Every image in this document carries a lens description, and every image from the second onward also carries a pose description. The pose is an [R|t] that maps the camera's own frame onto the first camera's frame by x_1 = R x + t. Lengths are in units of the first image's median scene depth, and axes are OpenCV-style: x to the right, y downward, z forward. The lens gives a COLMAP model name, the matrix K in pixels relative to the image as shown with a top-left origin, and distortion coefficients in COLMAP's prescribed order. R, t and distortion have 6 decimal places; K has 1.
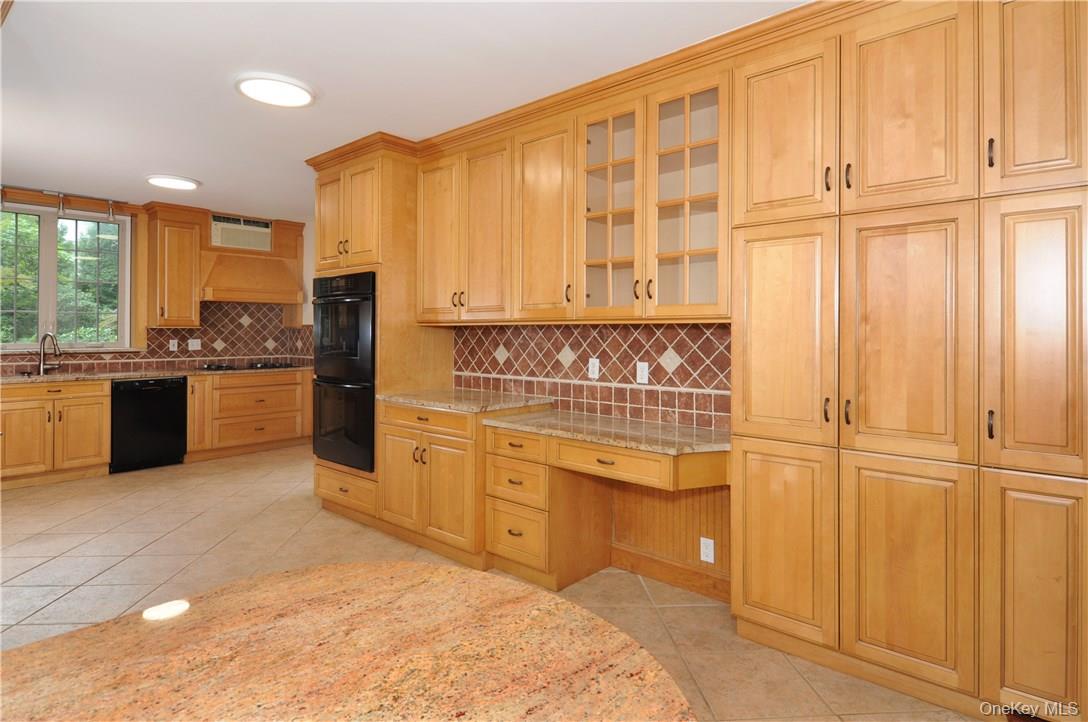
lens RADIAL K [[577.4, 0, 577.3], [0, 577.4, 328.0], [0, 0, 1]] dist [-0.015636, -0.007610]
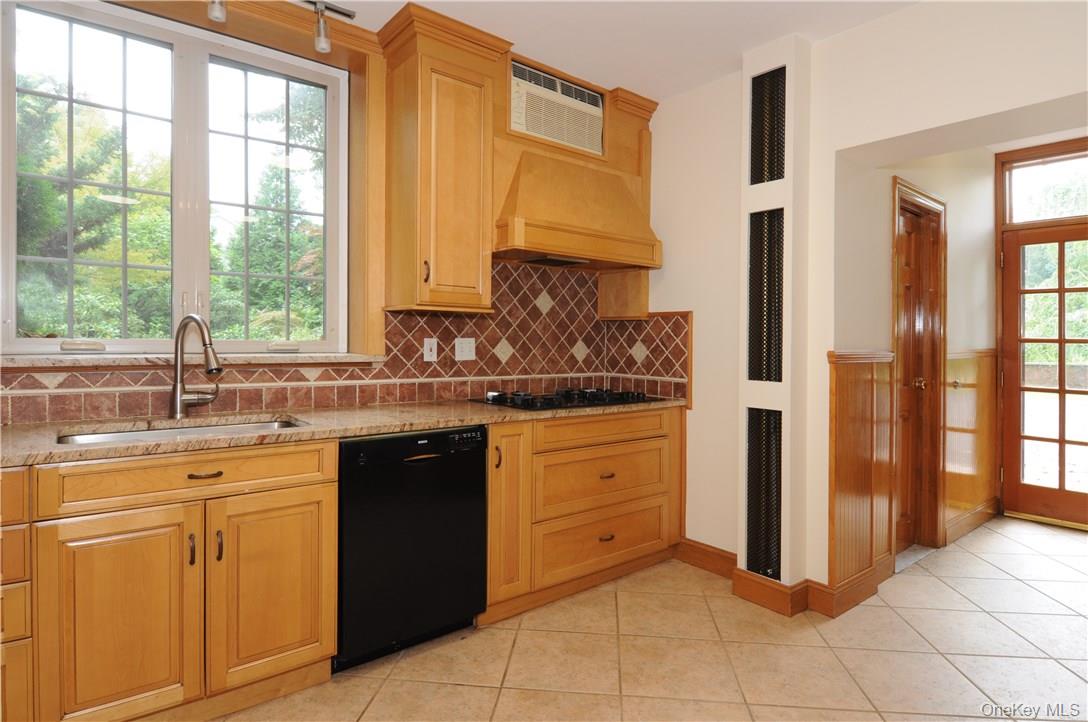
lens RADIAL K [[577.4, 0, 546.2], [0, 577.4, 352.9], [0, 0, 1]] dist [-0.015636, -0.007610]
pose [[0.979598, 0.016461, -0.200292, -0.541258], [-0.011337, 0.999579, 0.026699, 0.019882], [0.200647, -0.023884, 0.979372, 0.581621]]
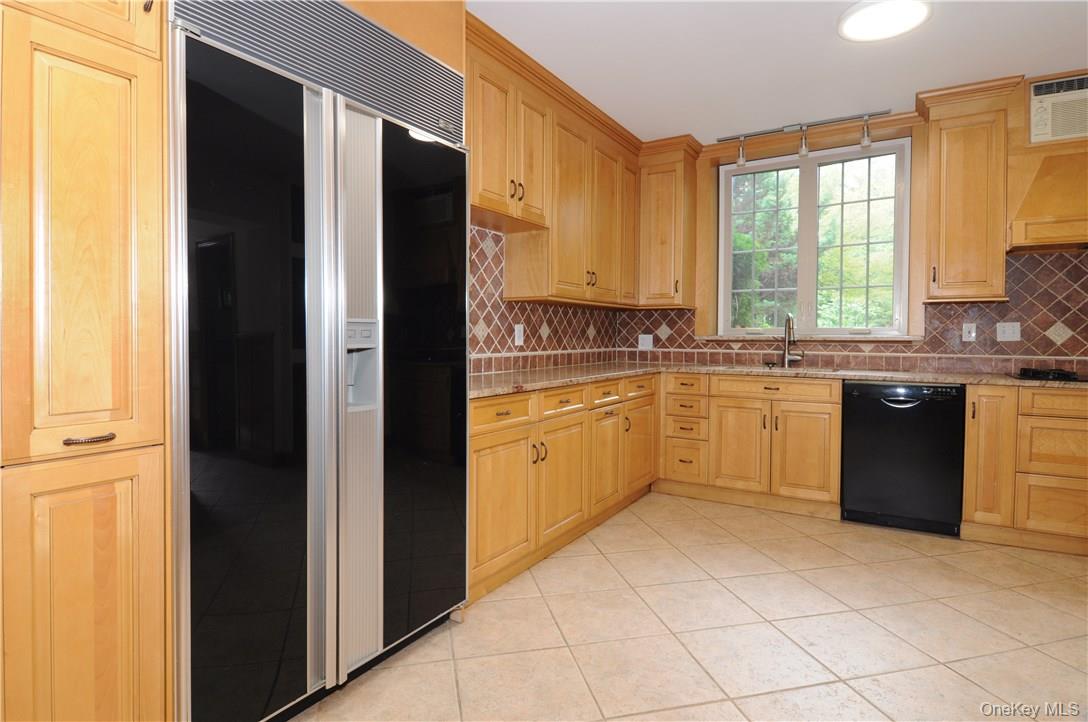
lens RADIAL K [[577.4, 0, 527.1], [0, 577.4, 350.9], [0, 0, 1]] dist [-0.015636, -0.007610]
pose [[0.092374, 0.024087, -0.995433, -0.163991], [0.001895, 0.999701, 0.024366, 0.035713], [0.995723, -0.004137, 0.092300, 0.507583]]
